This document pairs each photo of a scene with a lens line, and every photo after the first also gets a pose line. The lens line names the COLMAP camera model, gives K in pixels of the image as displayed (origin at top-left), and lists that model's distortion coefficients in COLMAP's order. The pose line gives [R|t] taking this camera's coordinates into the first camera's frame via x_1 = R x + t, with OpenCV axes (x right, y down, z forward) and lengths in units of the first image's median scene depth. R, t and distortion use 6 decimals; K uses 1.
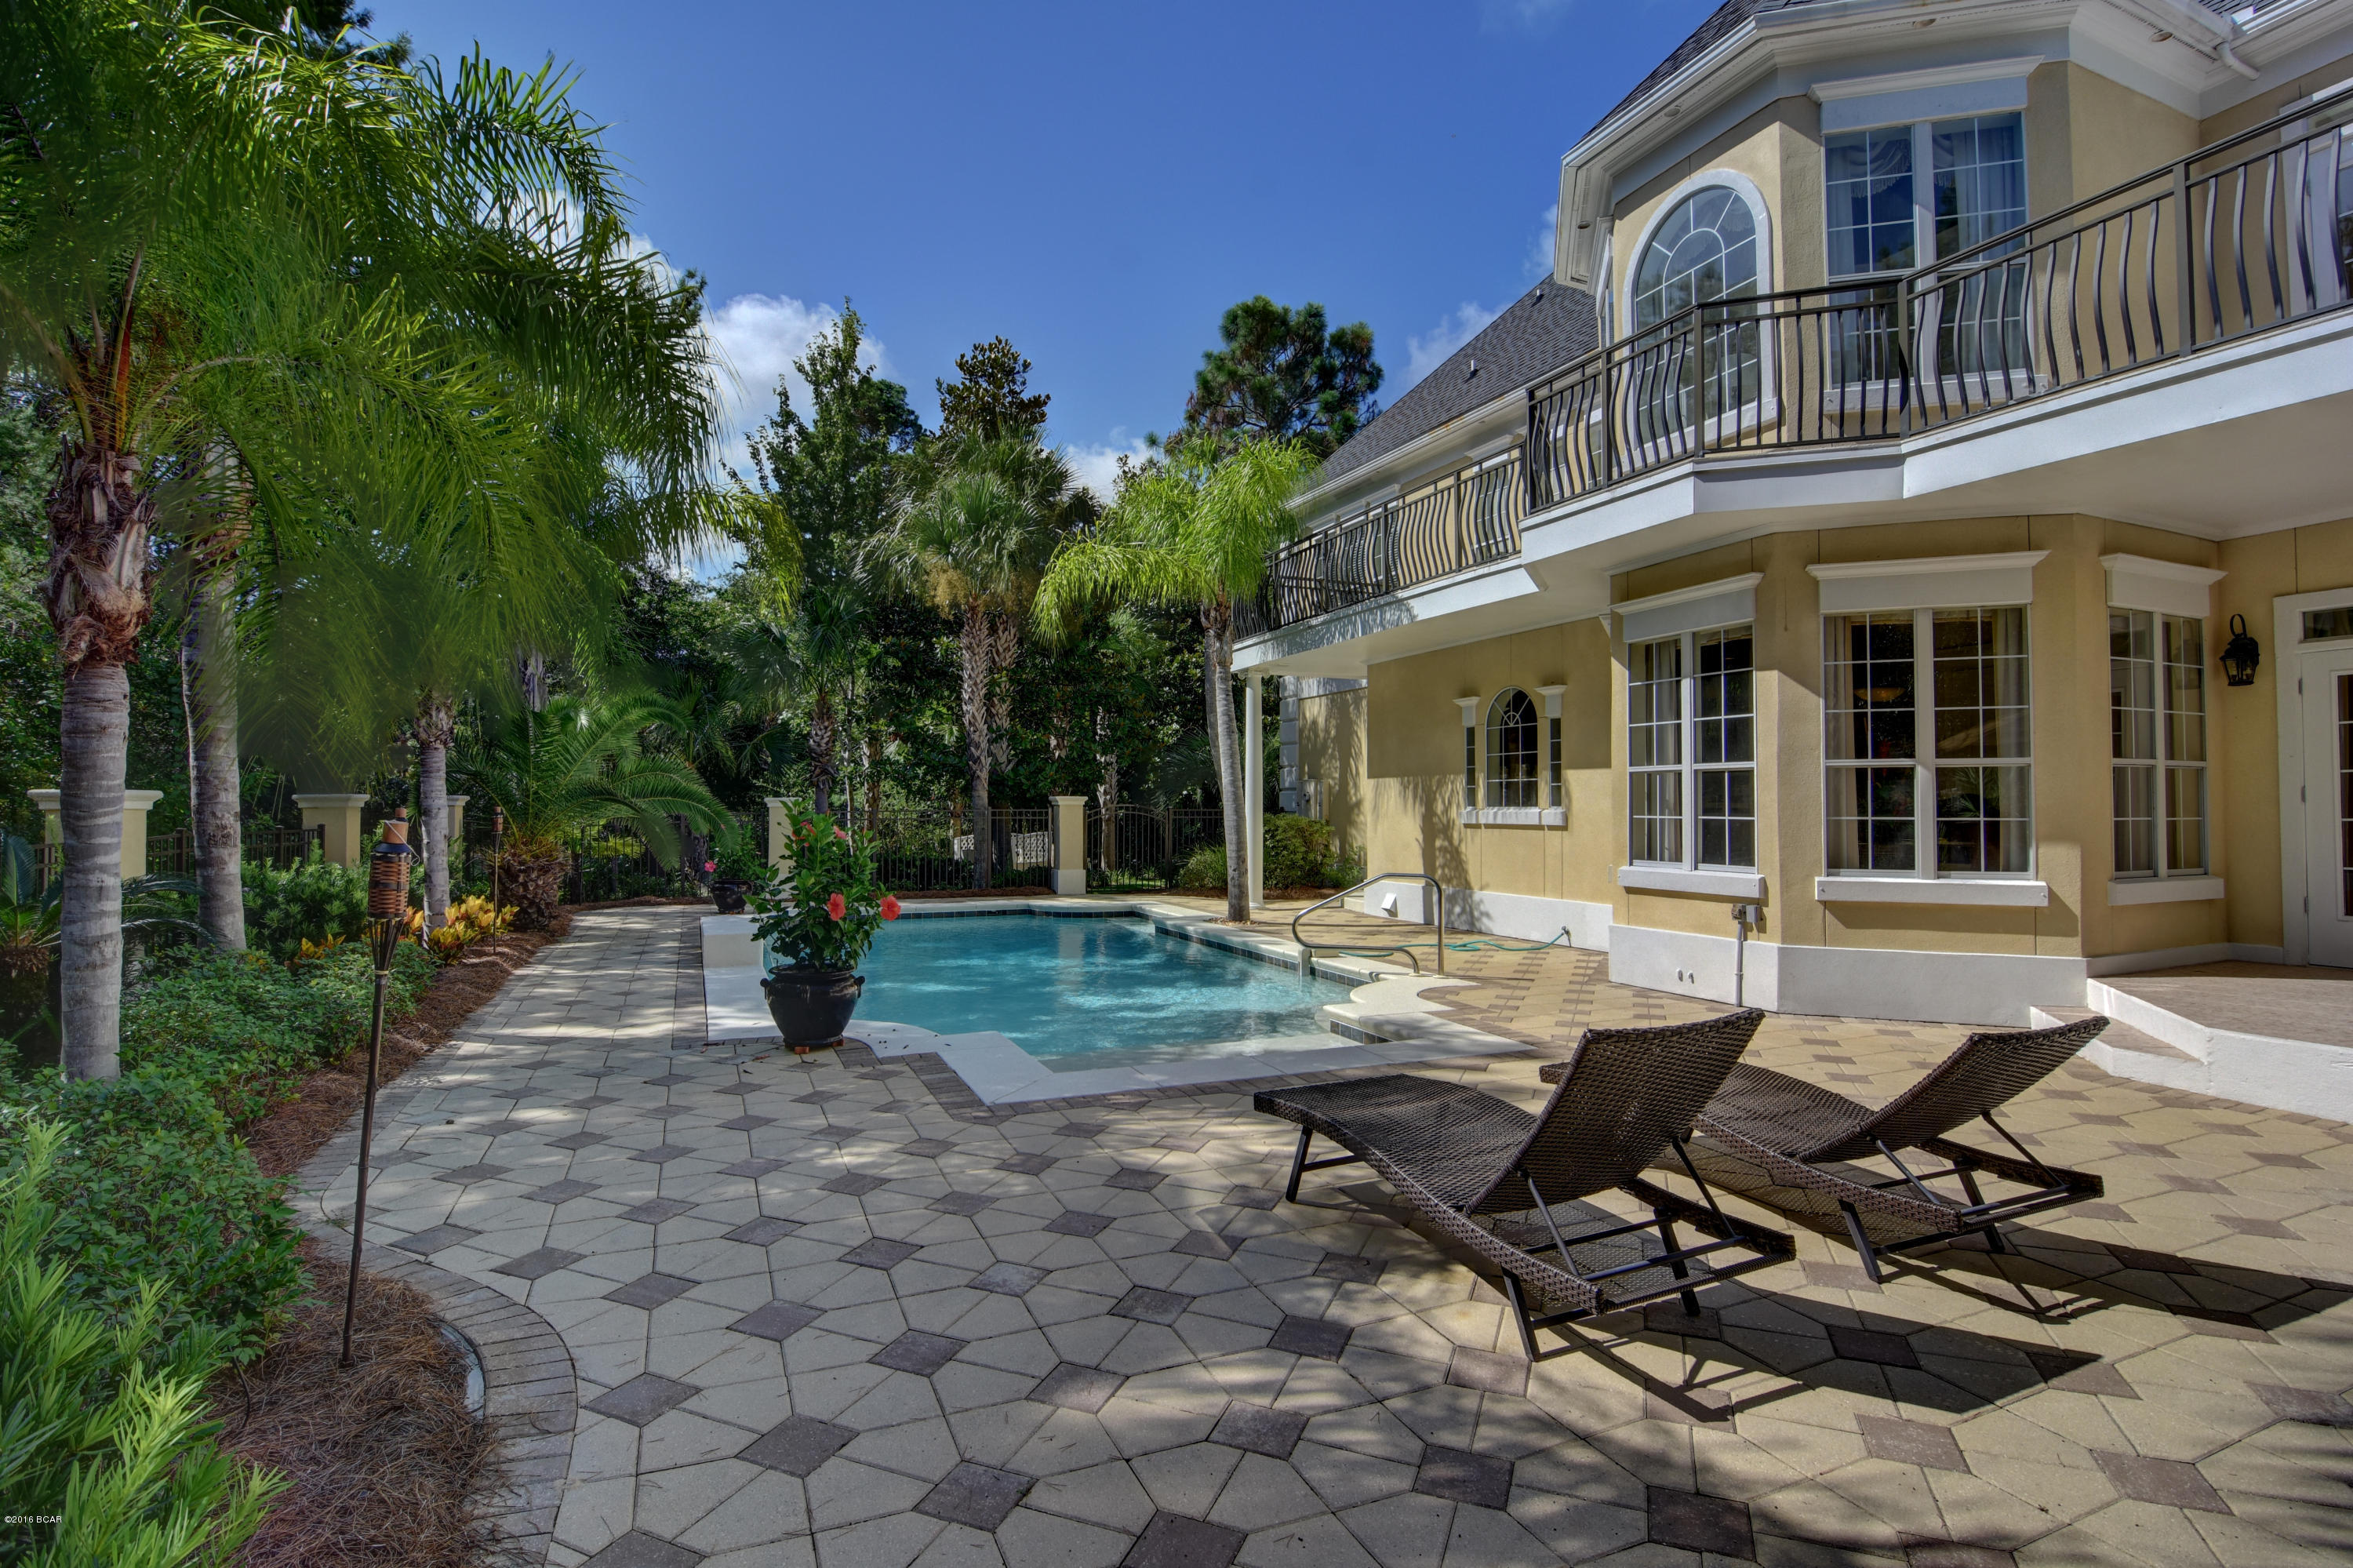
lens RADIAL K [[1115.9, 0, 1184.8], [0, 1115.9, 785.3], [0, 0, 1]] dist [-0.018040, -0.002588]
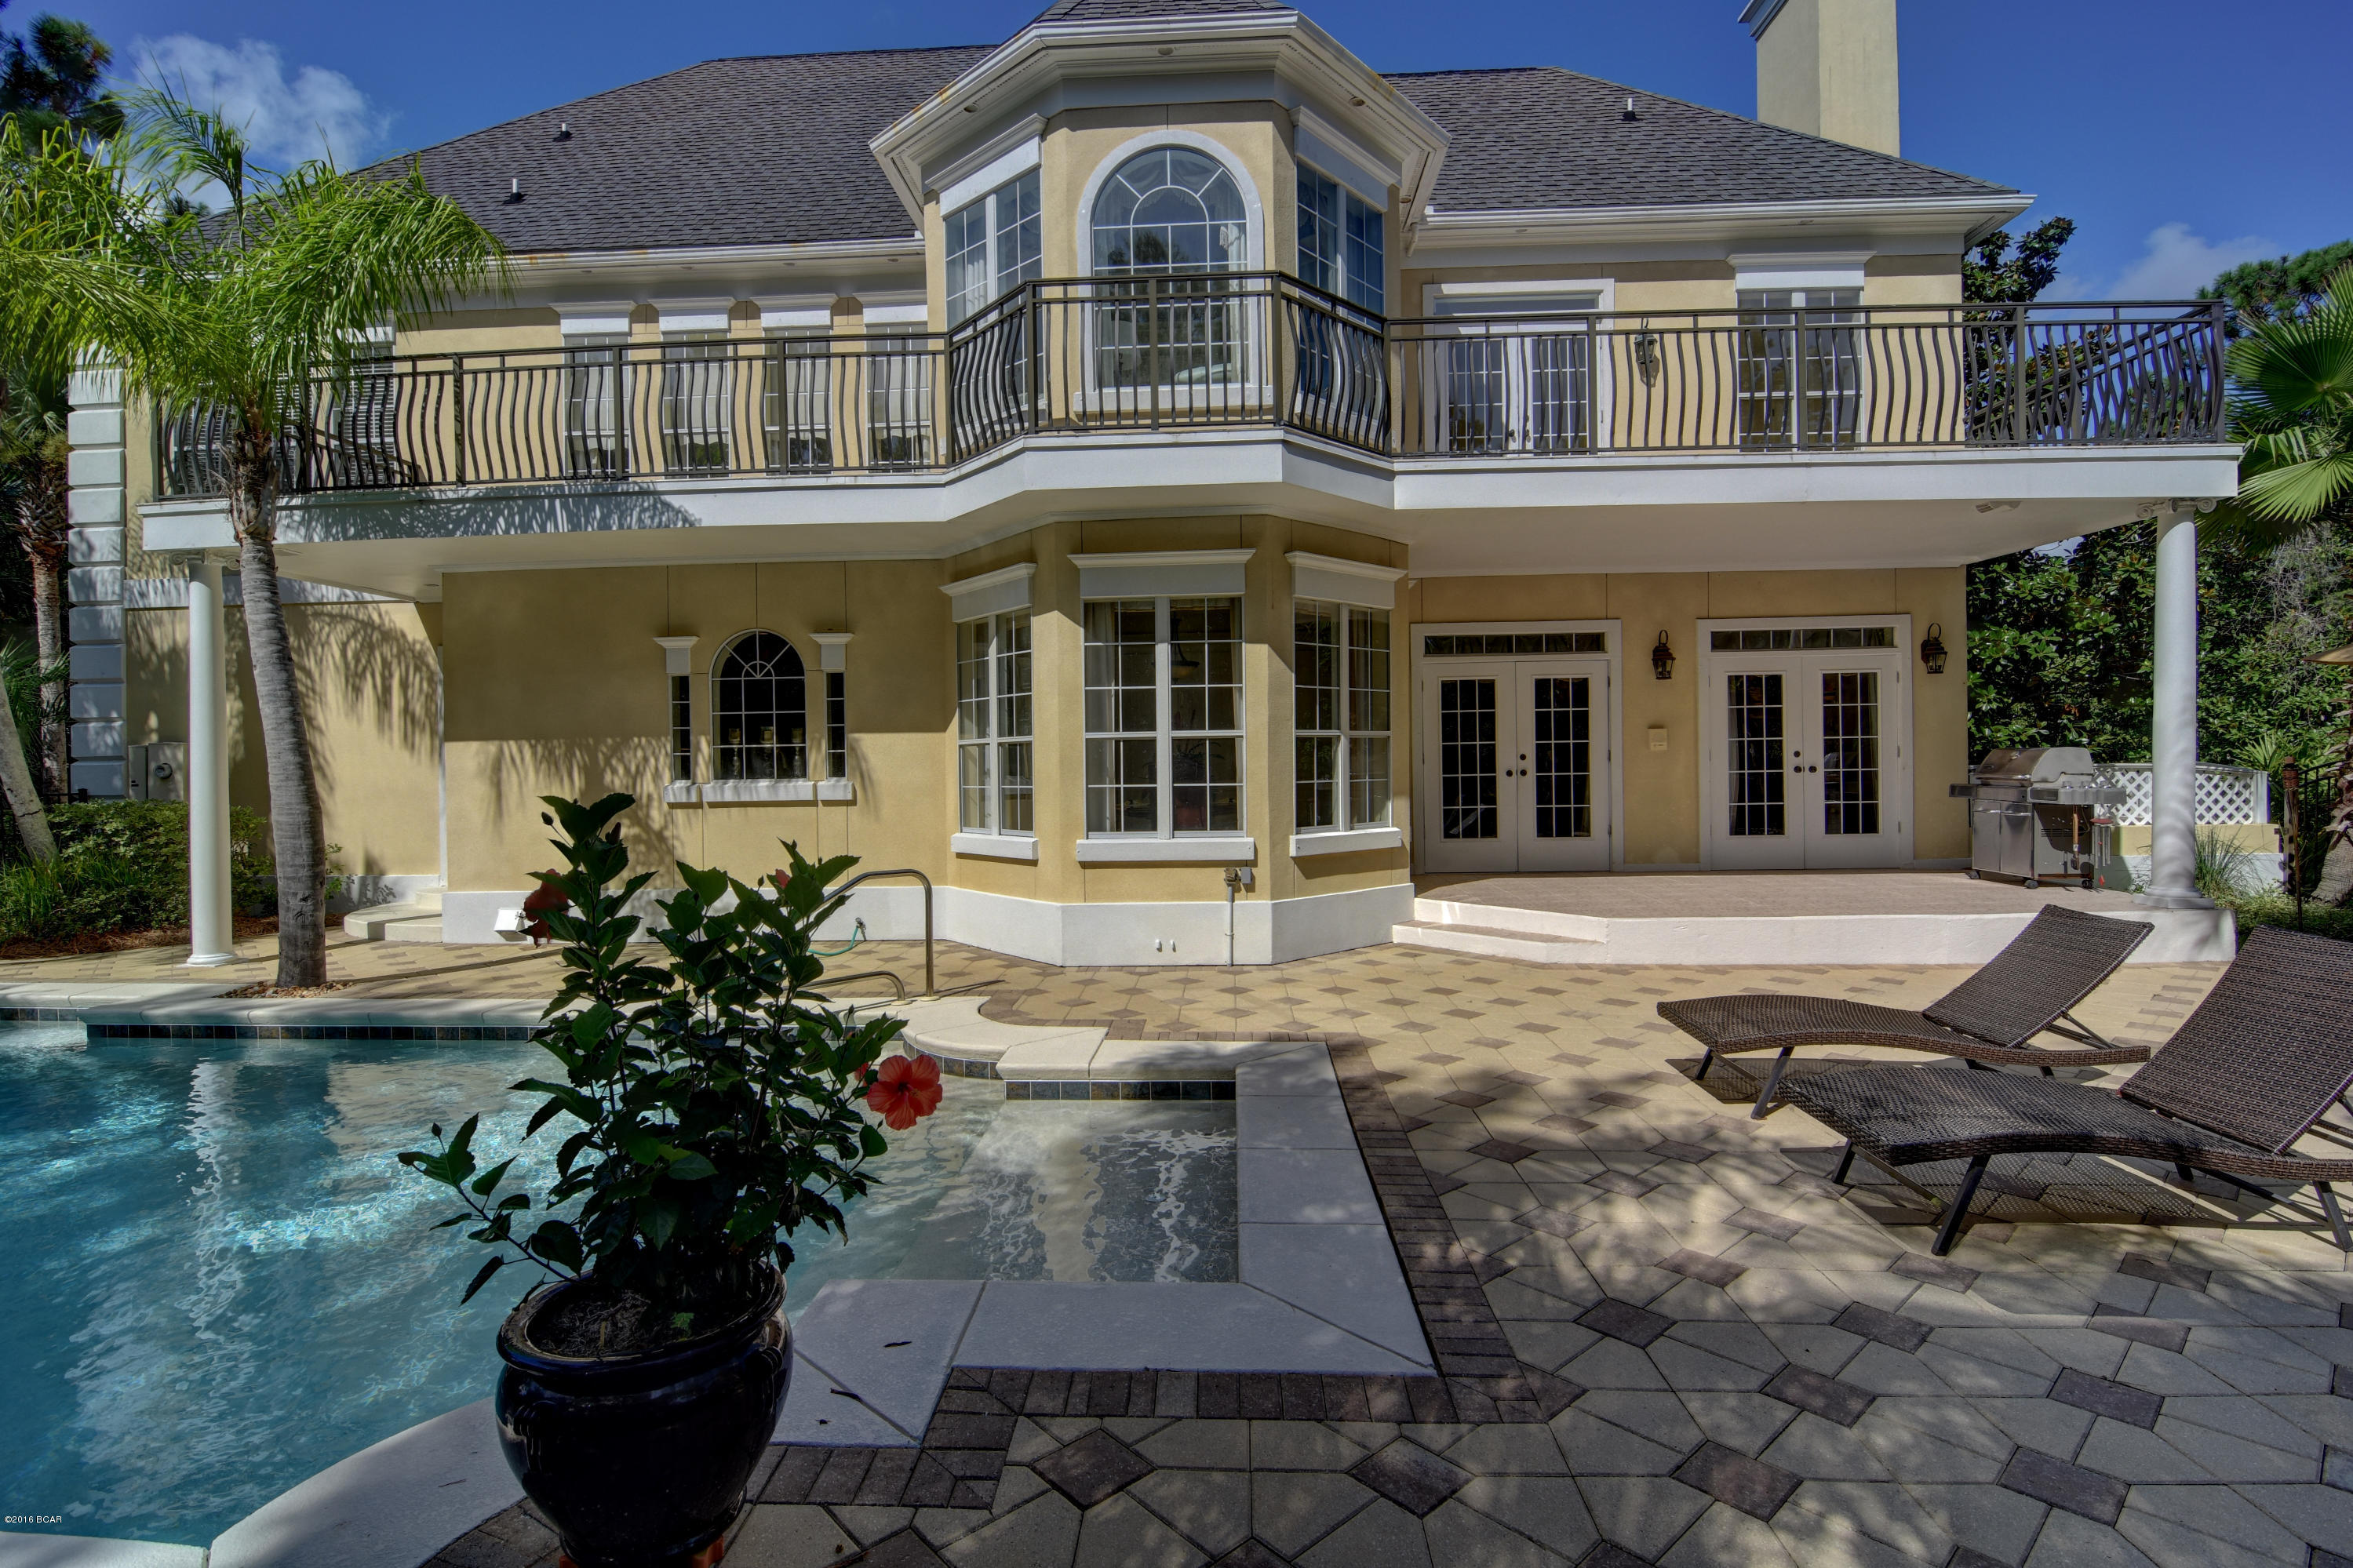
lens RADIAL K [[1115.7, 0, 1174.2], [0, 1115.7, 784.2], [0, 0, 1]] dist [-0.018040, -0.002588]
pose [[0.447992, -0.024586, 0.893699, -0.431368], [-0.001511, 0.999600, 0.028257, -0.000030], [-0.894036, -0.014009, 0.447776, 0.557633]]
